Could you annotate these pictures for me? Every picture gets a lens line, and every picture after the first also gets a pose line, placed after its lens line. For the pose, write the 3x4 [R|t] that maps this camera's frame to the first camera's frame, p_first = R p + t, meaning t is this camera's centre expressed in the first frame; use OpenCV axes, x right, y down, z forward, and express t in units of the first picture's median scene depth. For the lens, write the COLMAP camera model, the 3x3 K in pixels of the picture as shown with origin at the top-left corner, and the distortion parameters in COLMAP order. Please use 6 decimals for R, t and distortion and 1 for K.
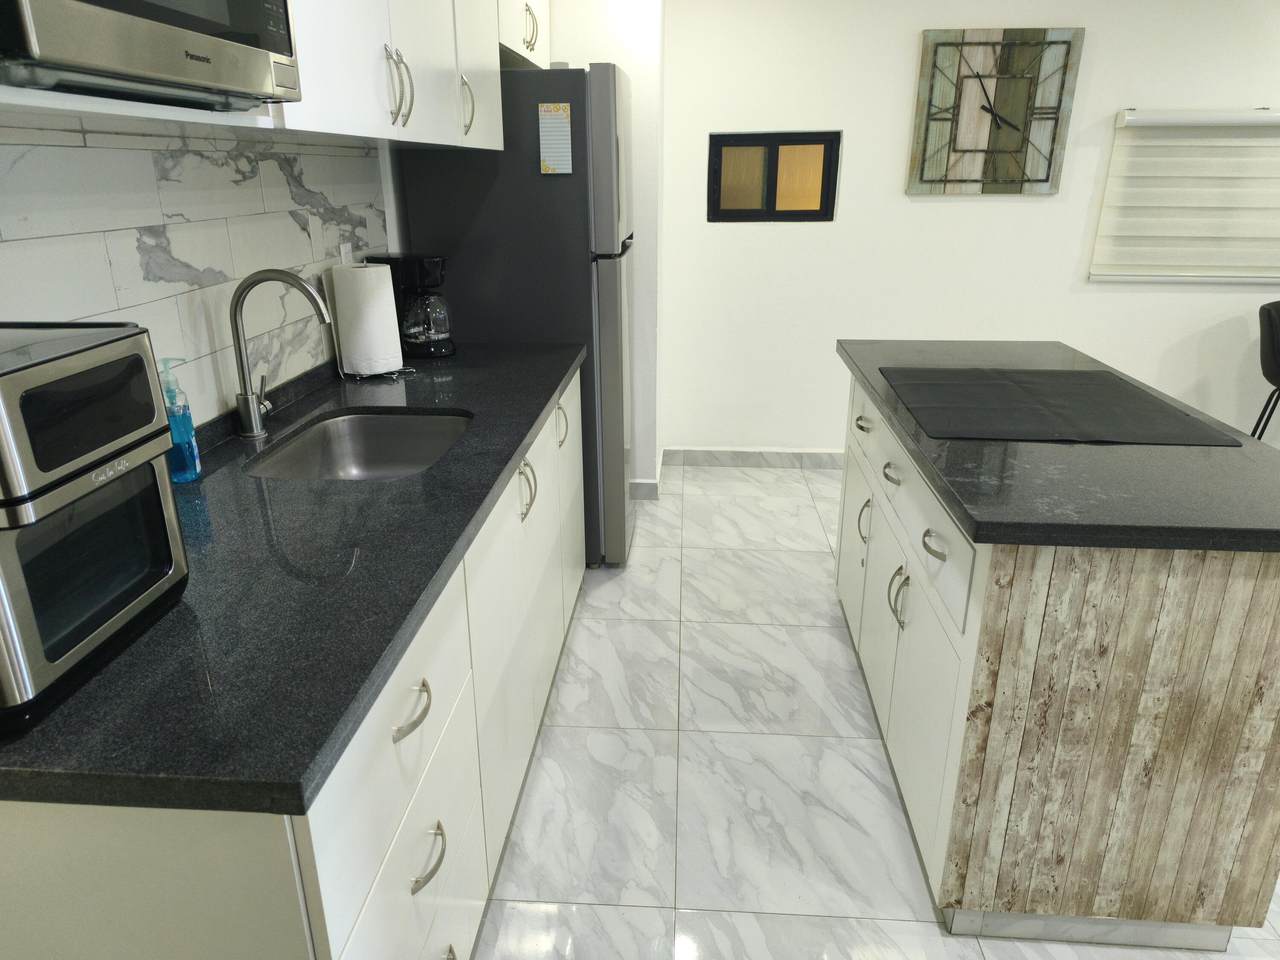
lens RADIAL K [[865.8, 0, 635.3], [0, 865.8, 486.0], [0, 0, 1]] dist [0.029398, -0.021345]
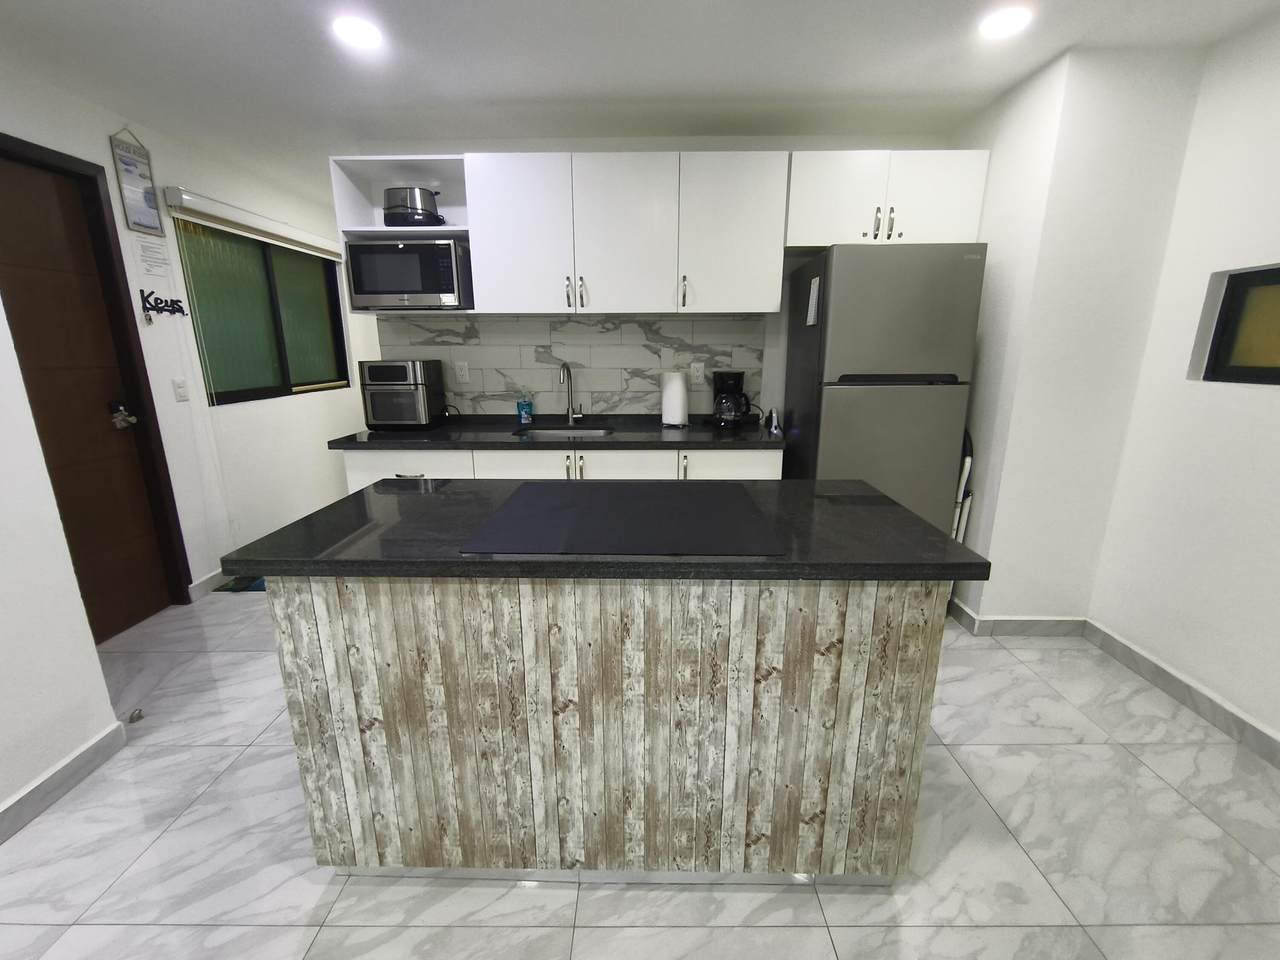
lens RADIAL K [[541.3, 0, 640.9], [0, 541.3, 480.6], [0, 0, 1]] dist [-0.003916, 0.000662]
pose [[0.051273, 0.238900, -0.969690, 0.620251], [-0.341398, 0.916664, 0.207784, -0.159923], [0.938519, 0.320396, 0.128560, 0.525966]]
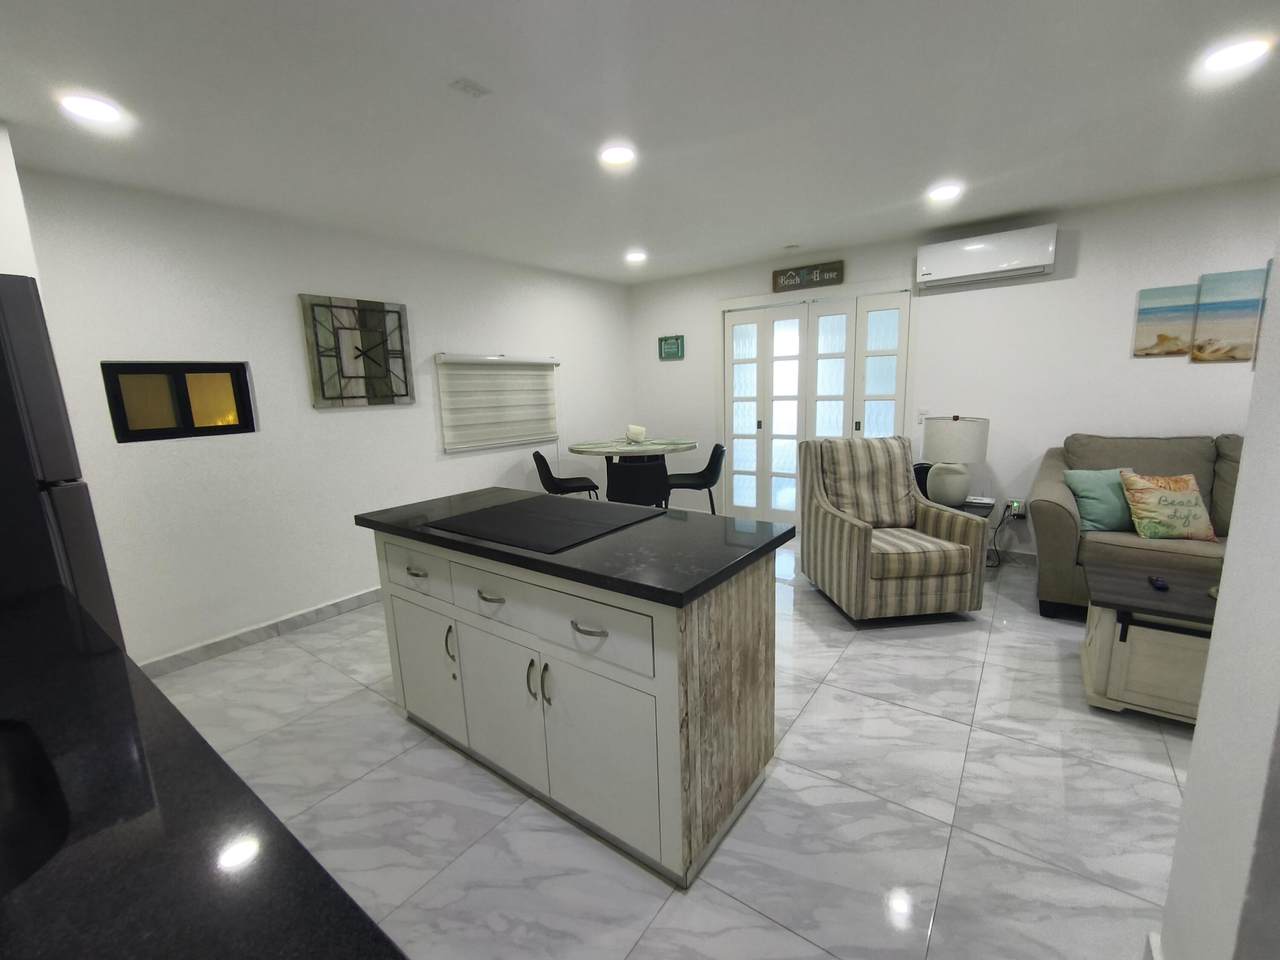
lens RADIAL K [[541.3, 0, 641.8], [0, 541.3, 485.2], [0, 0, 1]] dist [-0.003916, 0.000662]
pose [[0.535752, -0.169035, 0.827283, -0.133865], [0.322352, 0.946495, -0.015364, -0.051494], [-0.780422, 0.274908, 0.561575, 0.186384]]
